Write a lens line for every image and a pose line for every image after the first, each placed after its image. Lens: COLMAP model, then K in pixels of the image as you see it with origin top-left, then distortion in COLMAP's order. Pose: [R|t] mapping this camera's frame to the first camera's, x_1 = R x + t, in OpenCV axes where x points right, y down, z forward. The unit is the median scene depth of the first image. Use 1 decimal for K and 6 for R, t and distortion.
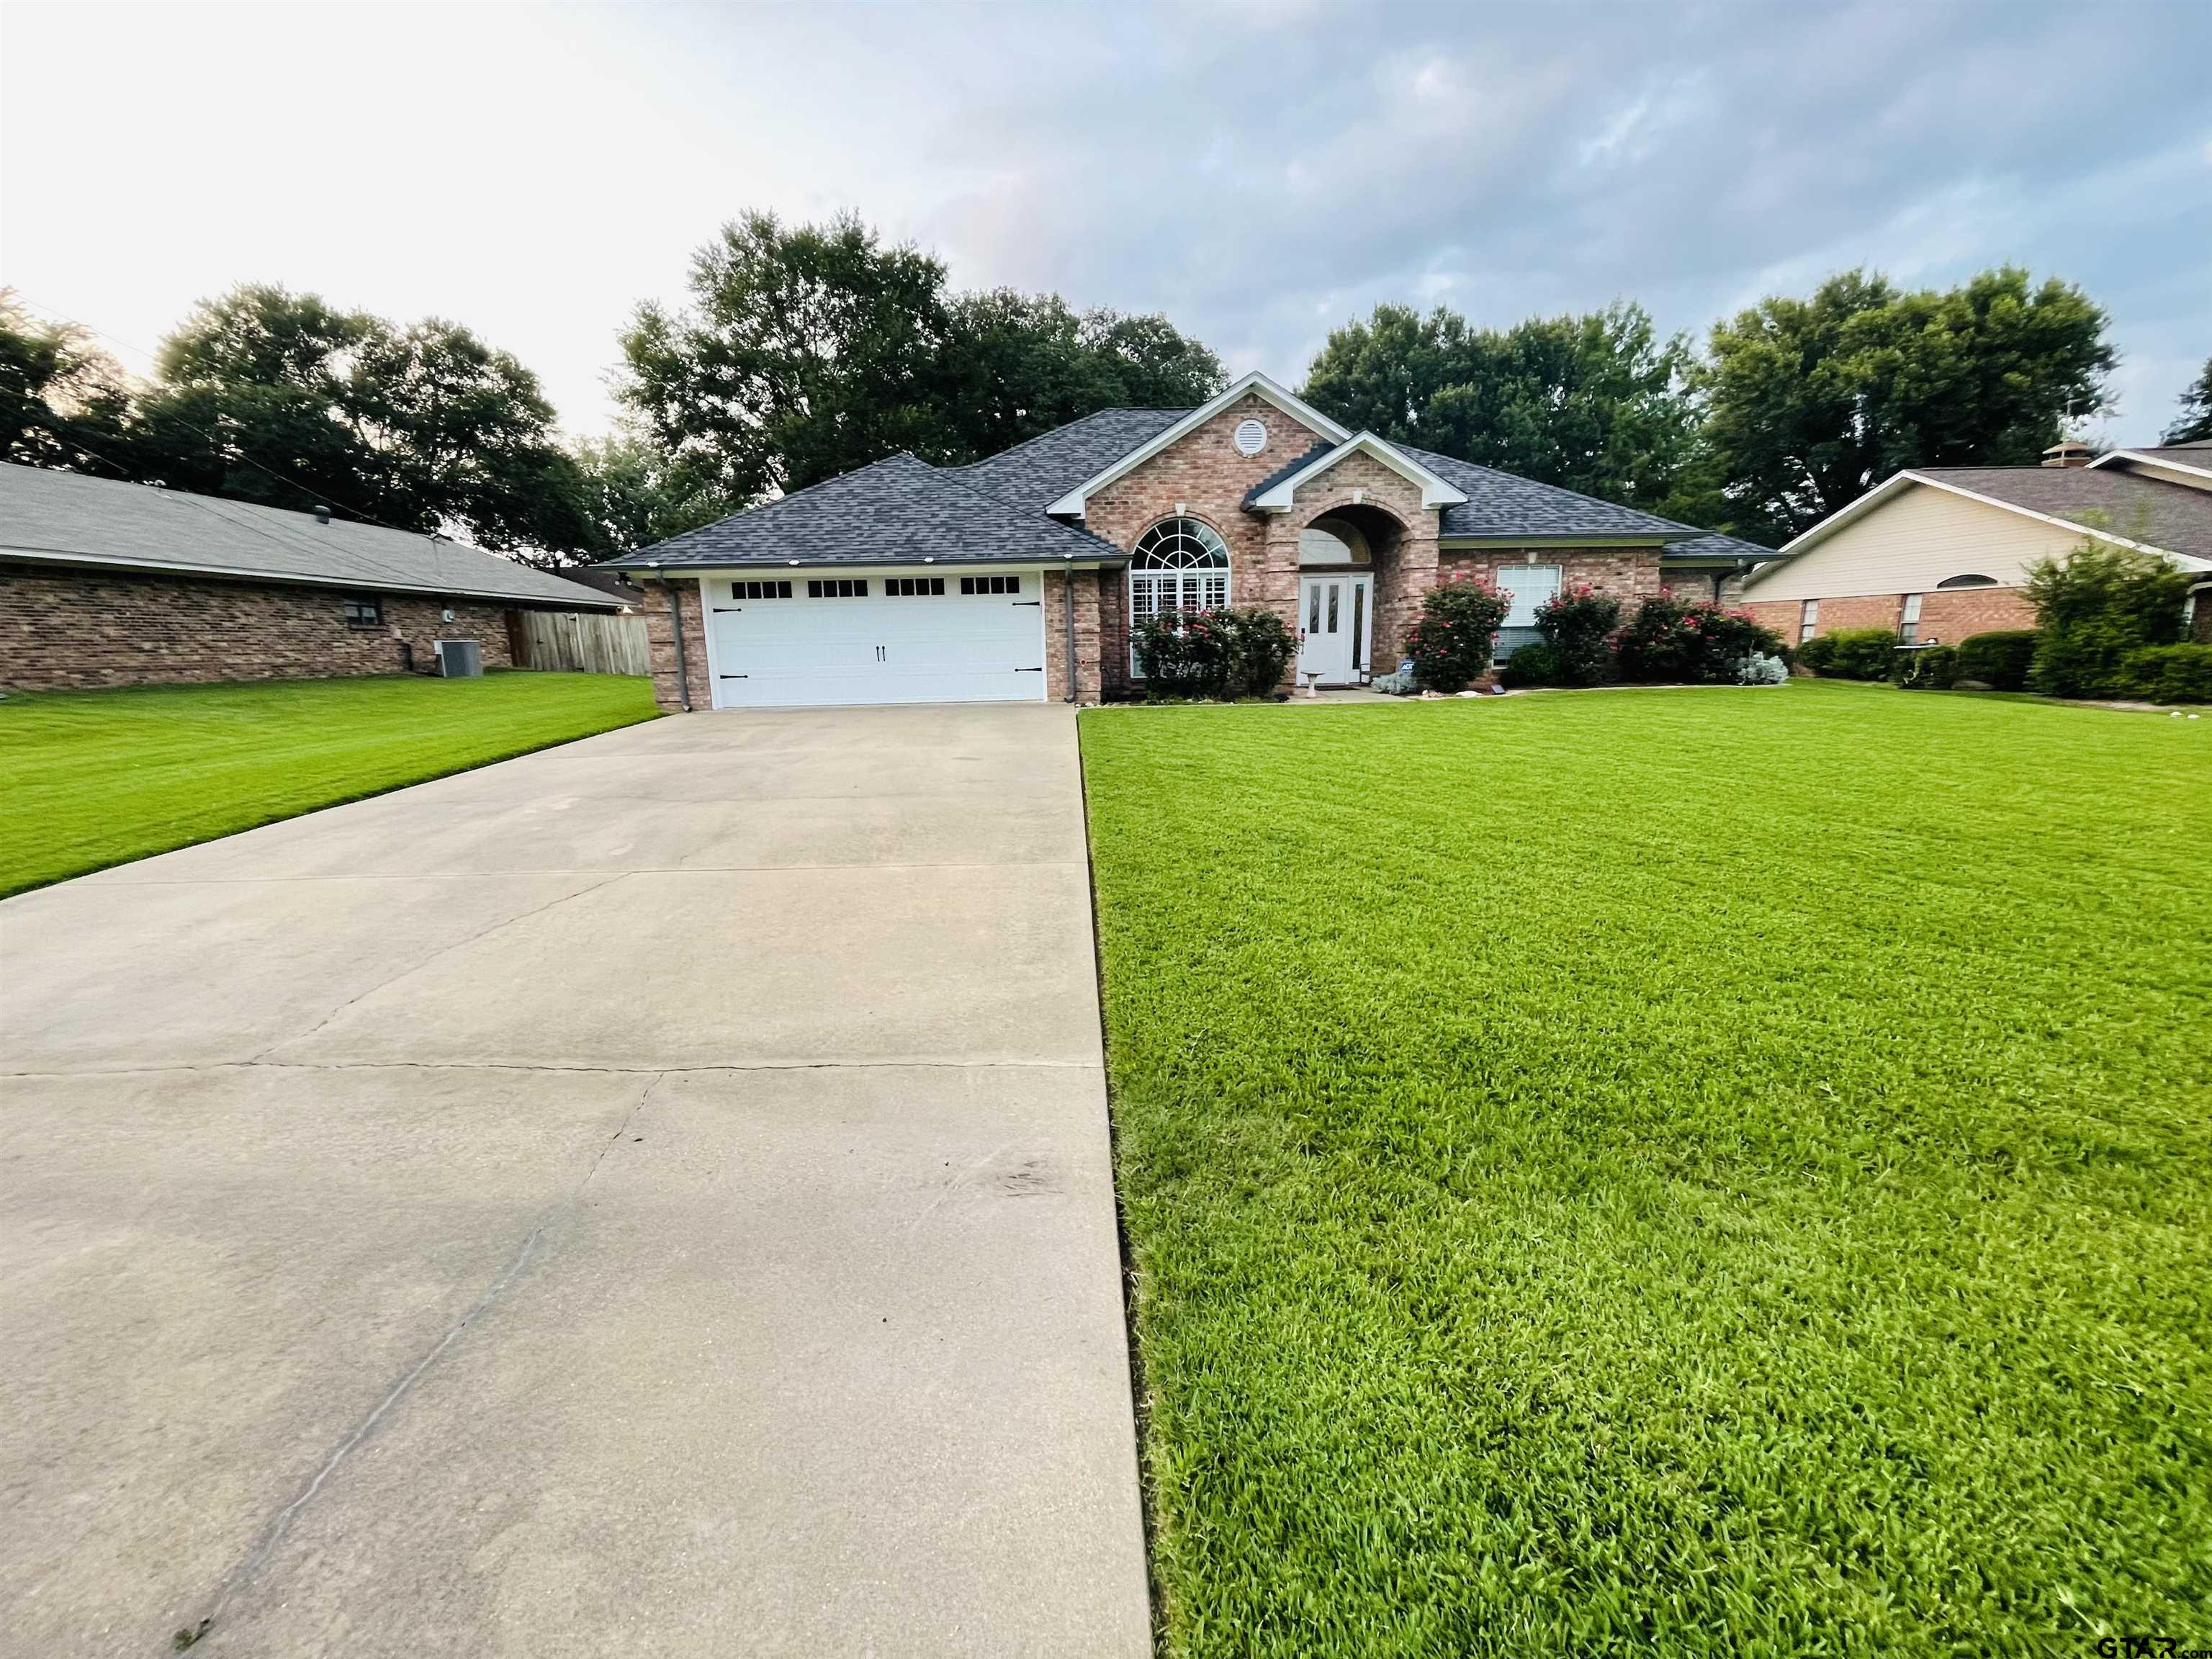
lens RADIAL K [[890.3, 0, 1099.4], [0, 890.3, 823.6], [0, 0, 1]] dist [0.011434, -0.008103]
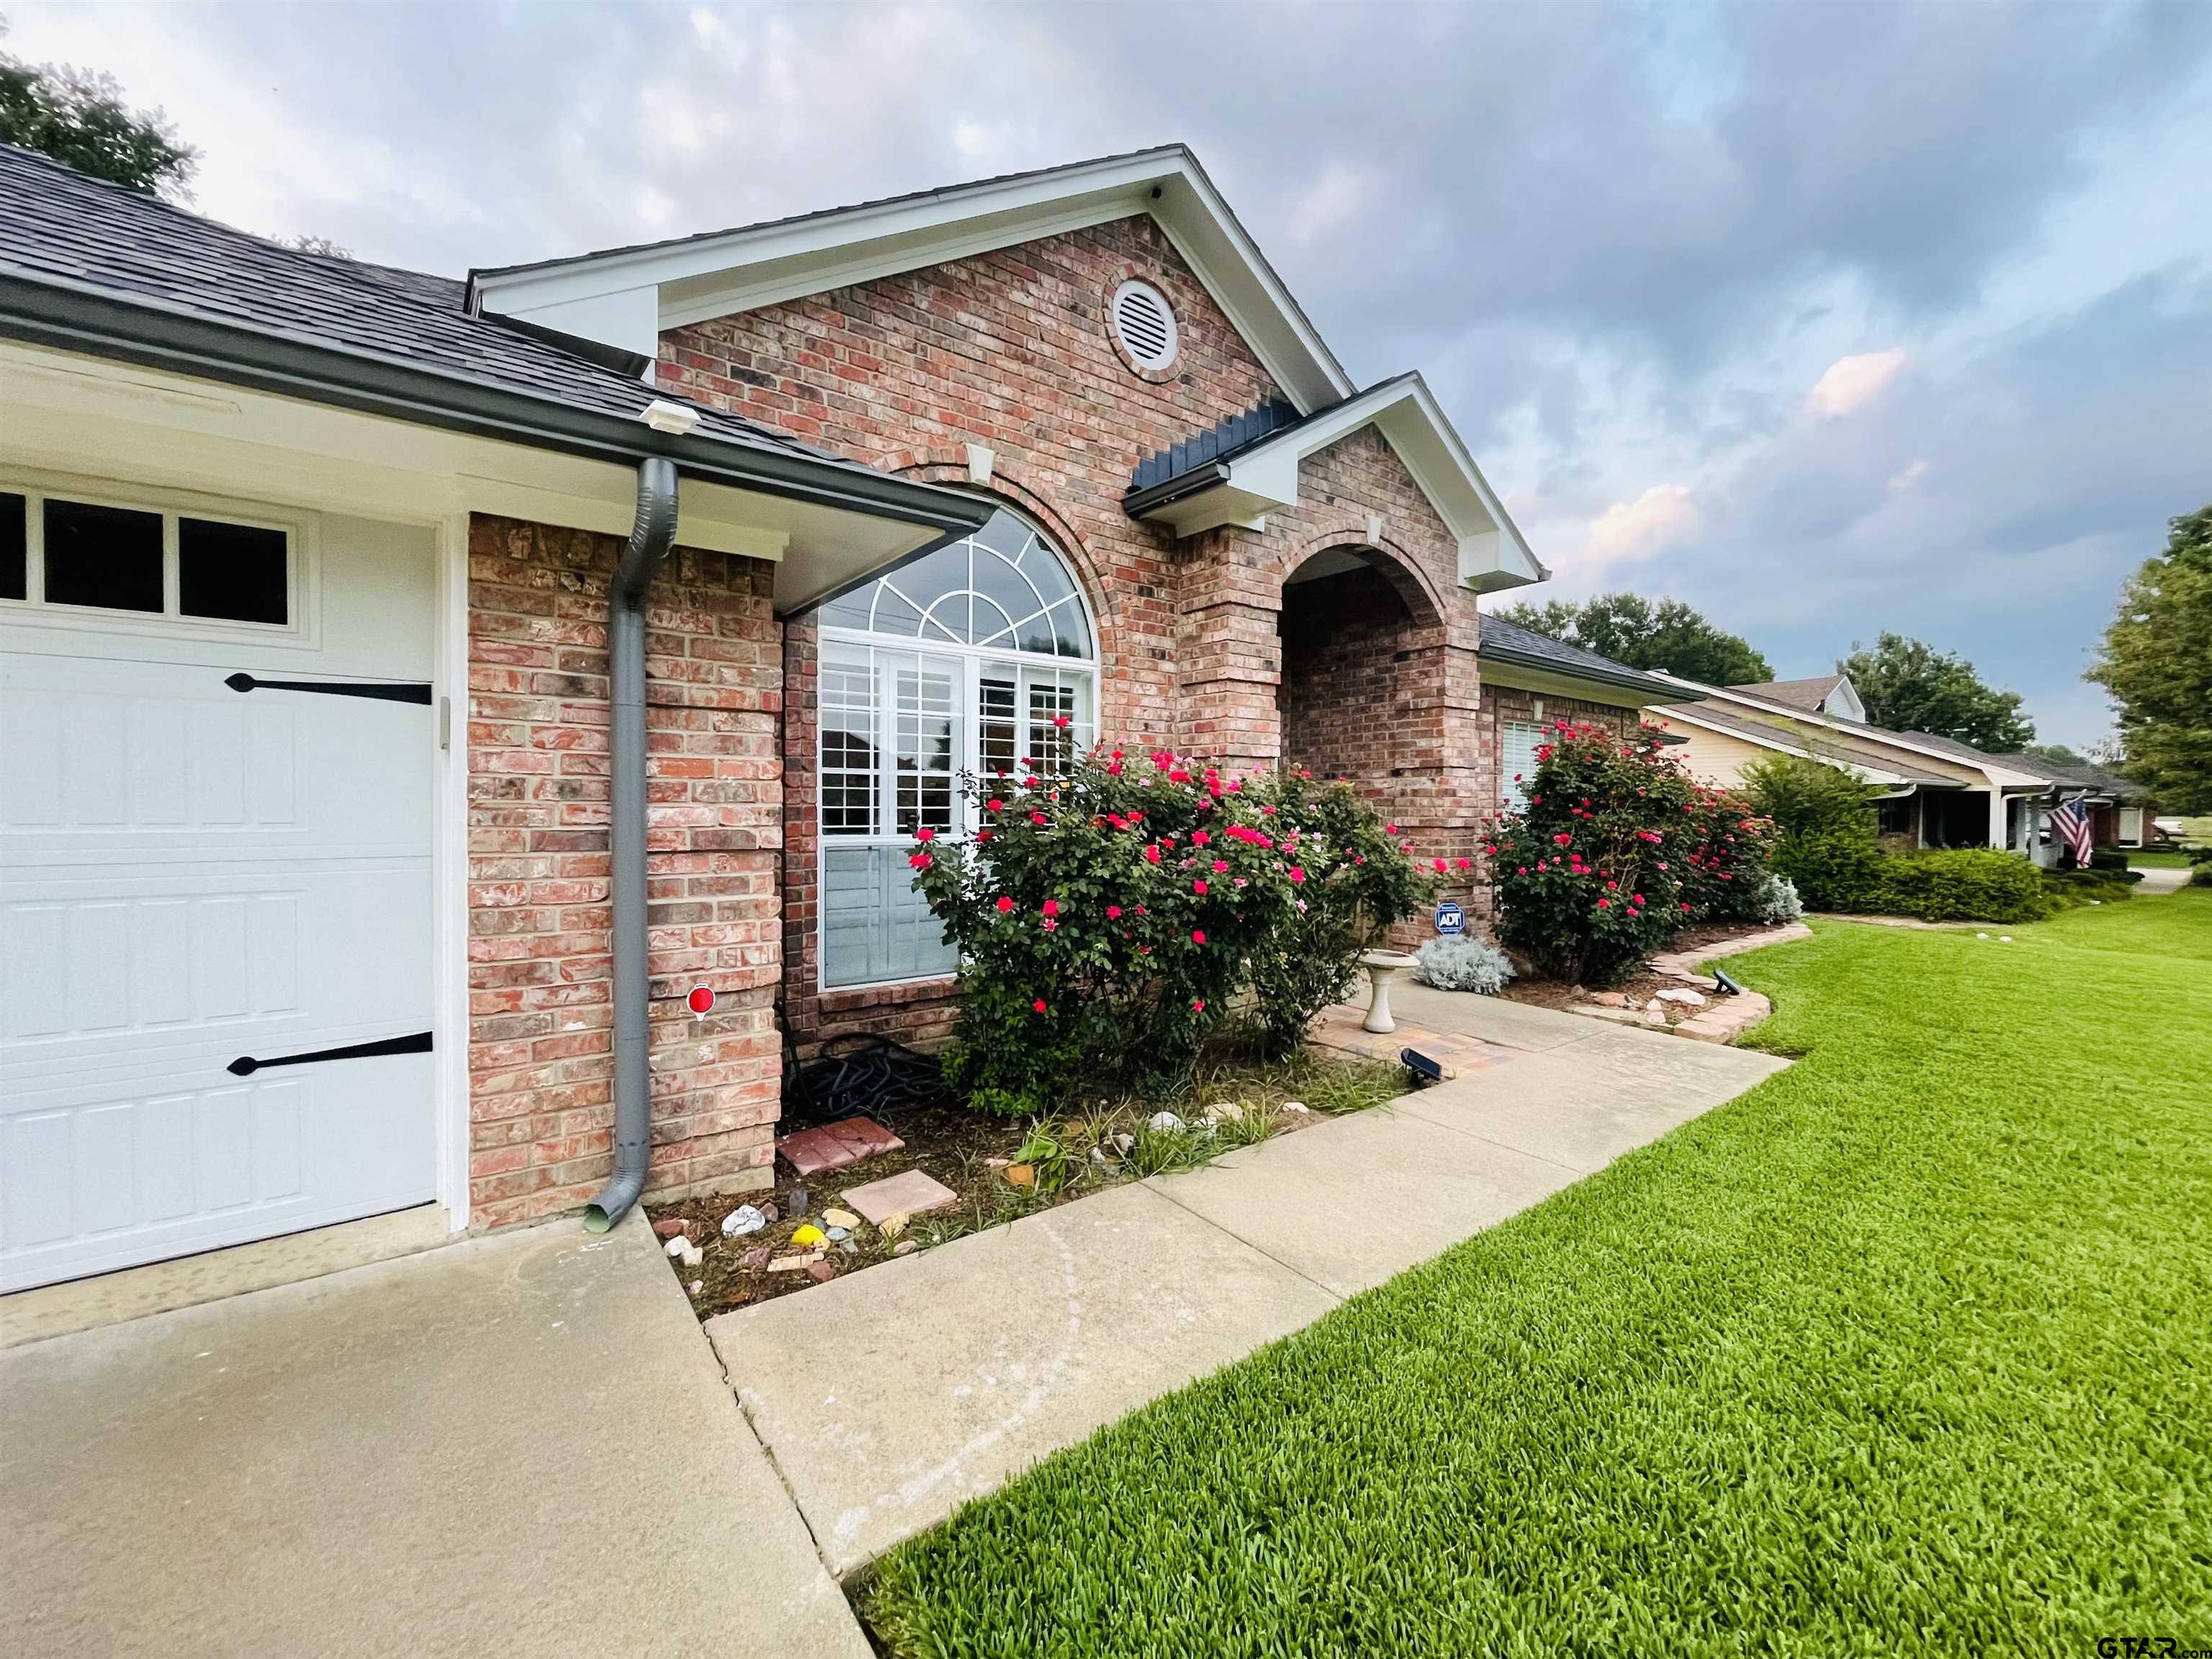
lens RADIAL K [[890.3, 0, 1099.4], [0, 890.3, 823.6], [0, 0, 1]] dist [0.011434, -0.008103]
pose [[0.814608, 0.015875, 0.579794, -0.058653], [0.094340, 0.982687, -0.159454, -0.171506], [-0.572288, 0.184590, 0.799008, 0.748820]]
